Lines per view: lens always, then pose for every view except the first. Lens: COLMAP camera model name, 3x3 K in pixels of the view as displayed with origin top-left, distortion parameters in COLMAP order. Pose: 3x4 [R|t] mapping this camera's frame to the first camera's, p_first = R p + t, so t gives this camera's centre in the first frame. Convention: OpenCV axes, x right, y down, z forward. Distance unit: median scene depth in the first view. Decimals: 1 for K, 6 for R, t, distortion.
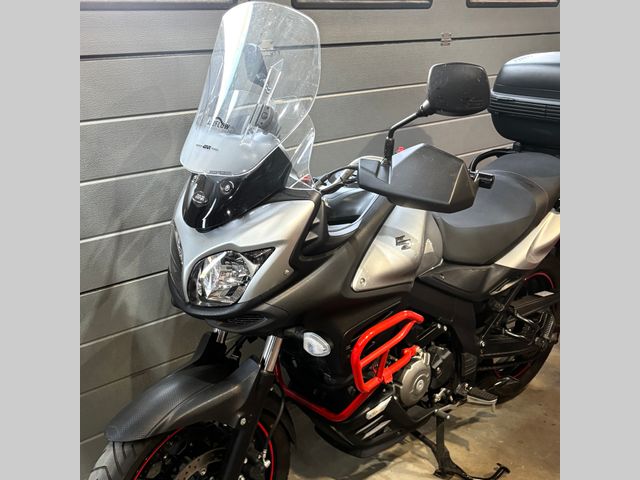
lens RADIAL K [[748.3, 0, 264.1], [0, 748.3, 255.0], [0, 0, 1]] dist [0.014597, -0.025095]
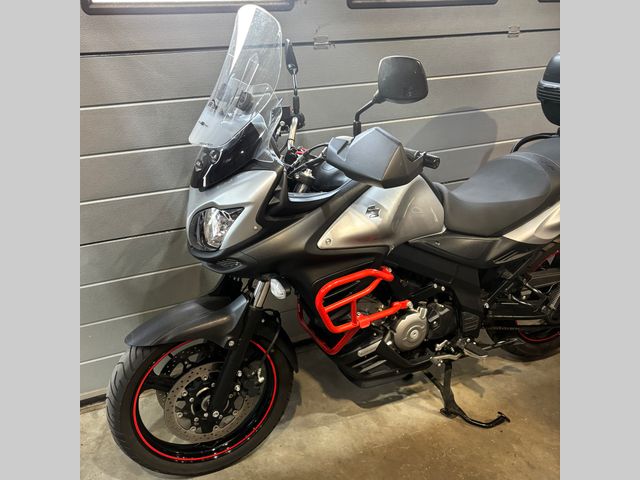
lens RADIAL K [[609.1, 0, 288.8], [0, 609.1, 240.2], [0, 0, 1]] dist [0.014320, 0.006867]
pose [[0.959108, 0.087550, -0.269161, 0.258571], [-0.073269, 0.995341, 0.062670, -0.017552], [0.273394, -0.040386, 0.961054, 0.036984]]
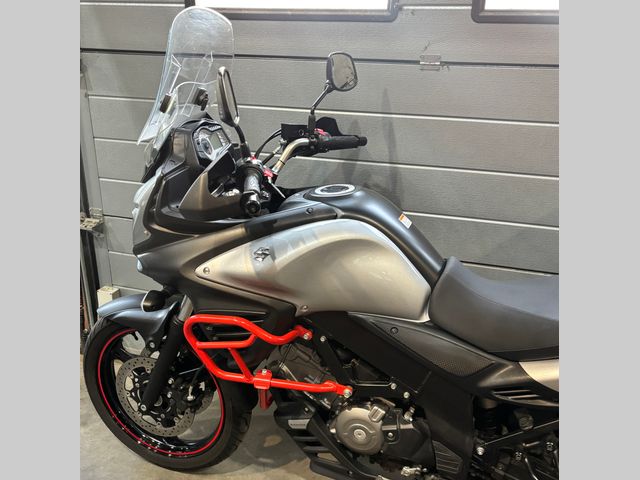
lens RADIAL K [[638.0, 0, 293.1], [0, 638.0, 222.2], [0, 0, 1]] dist [0.002335, 0.001822]
pose [[0.464846, 0.285221, -0.838193, 0.731259], [-0.290542, 0.943408, 0.159895, -0.166464], [0.836363, 0.169204, 0.521408, 0.475617]]
